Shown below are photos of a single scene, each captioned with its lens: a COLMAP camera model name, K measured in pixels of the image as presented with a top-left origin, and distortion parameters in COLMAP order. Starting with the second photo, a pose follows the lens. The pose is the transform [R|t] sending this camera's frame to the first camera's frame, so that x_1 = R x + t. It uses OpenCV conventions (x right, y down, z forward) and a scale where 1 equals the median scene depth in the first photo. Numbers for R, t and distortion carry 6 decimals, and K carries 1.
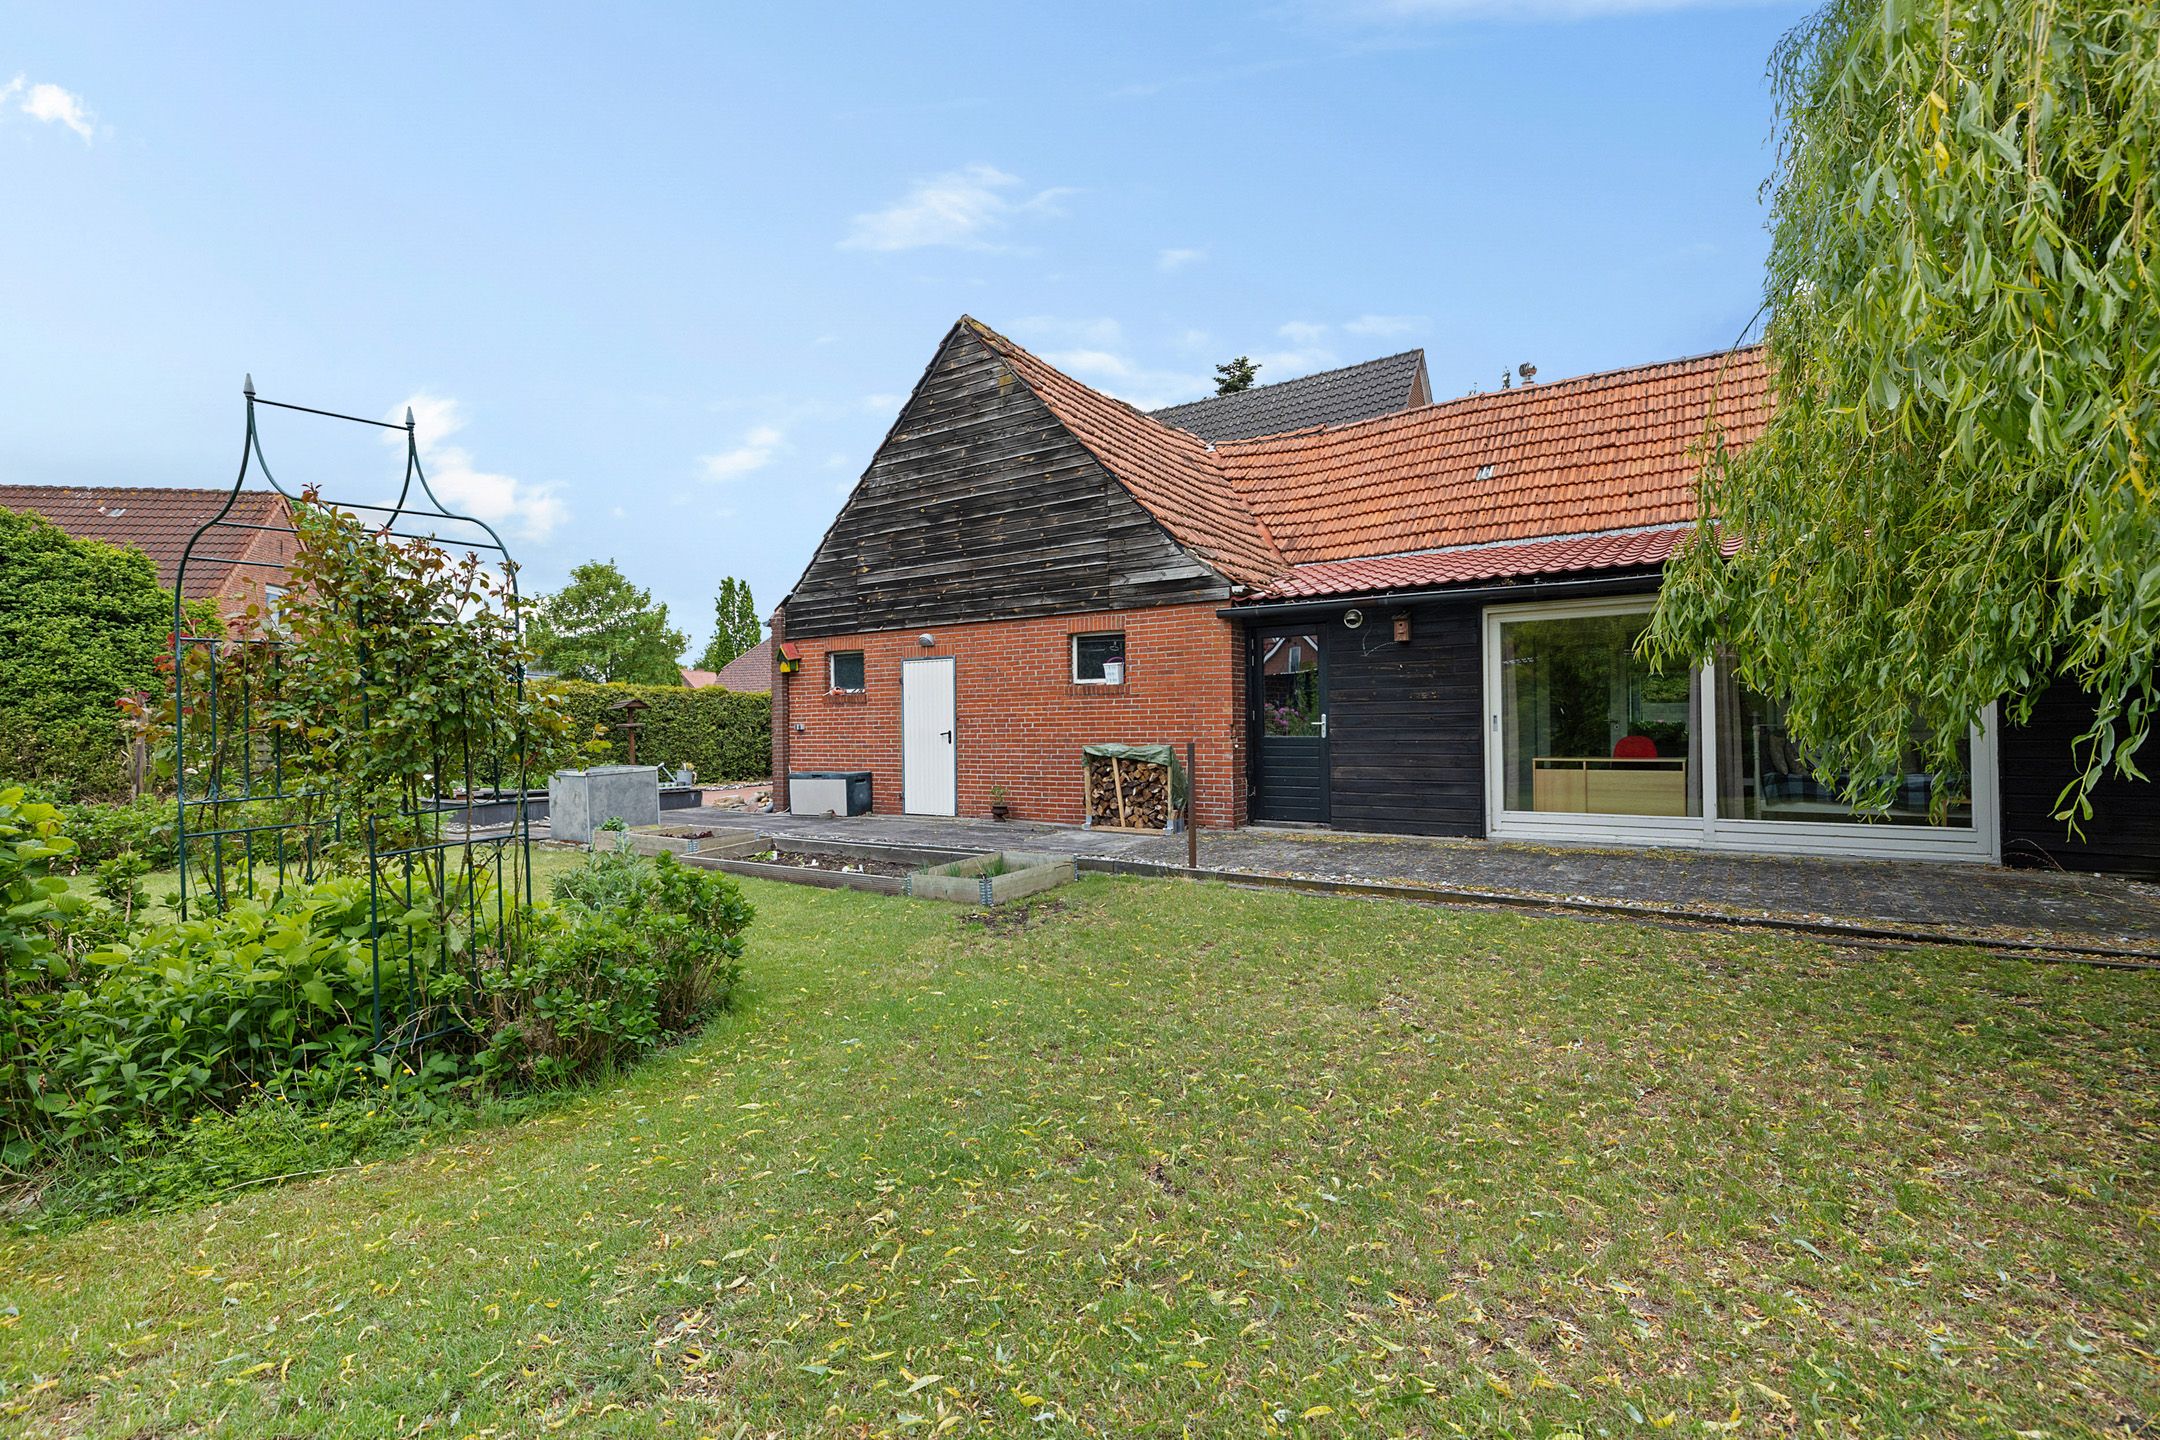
lens RADIAL K [[969.0, 0, 1076.3], [0, 969.0, 715.2], [0, 0, 1]] dist [-0.001492, -0.000180]
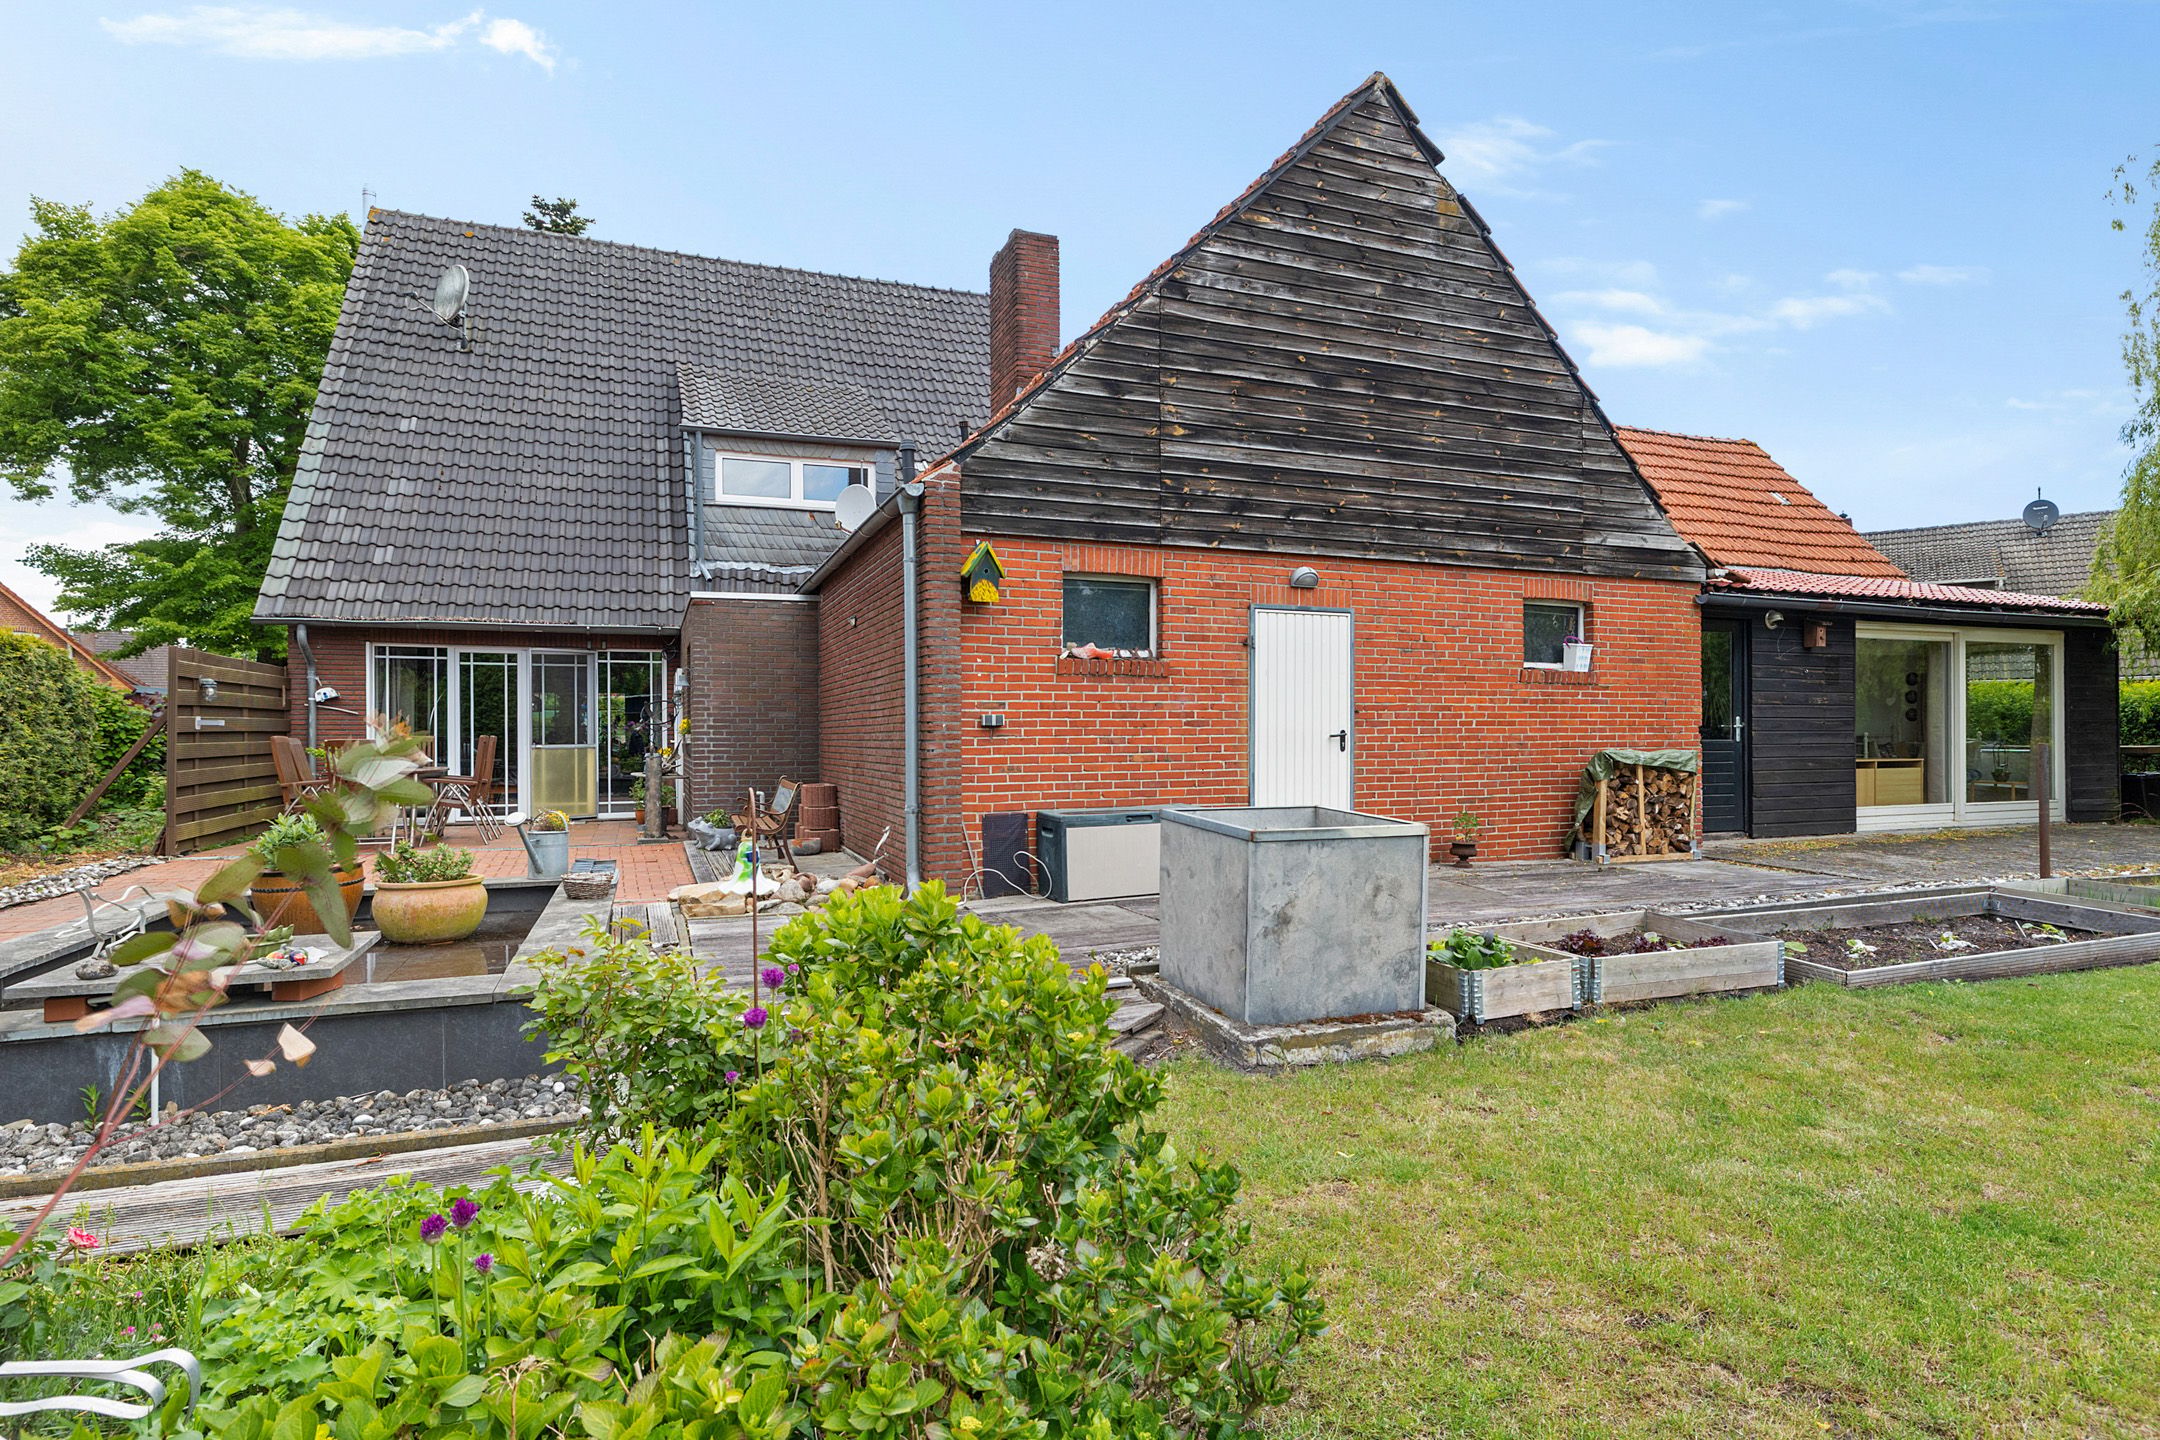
lens RADIAL K [[1115.6, 0, 1078.3], [0, 1115.6, 730.5], [0, 0, 1]] dist [-0.004692, 0.000945]
pose [[0.561588, 0.013081, 0.827314, -0.861645], [-0.014217, 0.999880, -0.006159, 0.024308], [-0.827295, -0.008304, 0.561706, 0.788169]]
